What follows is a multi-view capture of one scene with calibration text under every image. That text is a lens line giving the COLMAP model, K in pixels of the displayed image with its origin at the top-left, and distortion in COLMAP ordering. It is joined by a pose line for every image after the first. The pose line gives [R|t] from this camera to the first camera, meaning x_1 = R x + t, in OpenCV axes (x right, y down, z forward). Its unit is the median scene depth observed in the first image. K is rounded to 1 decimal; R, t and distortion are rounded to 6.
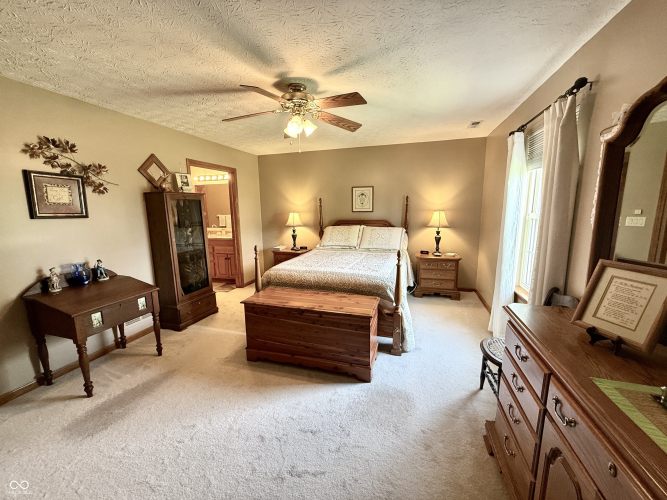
lens RADIAL K [[262.8, 0, 333.5], [0, 262.8, 250.0], [0, 0, 1]] dist [0.000002, -0.000319]
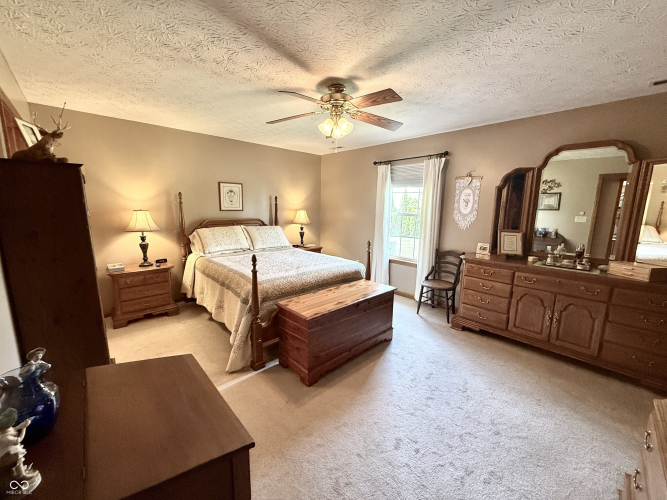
lens RADIAL K [[262.8, 0, 333.5], [0, 262.8, 250.0], [0, 0, 1]] dist [0.000002, -0.000319]
pose [[0.494385, -0.117801, 0.861224, -0.563721], [0.116544, 0.990812, 0.068624, -0.036611], [-0.861395, 0.066444, 0.503571, 0.281077]]
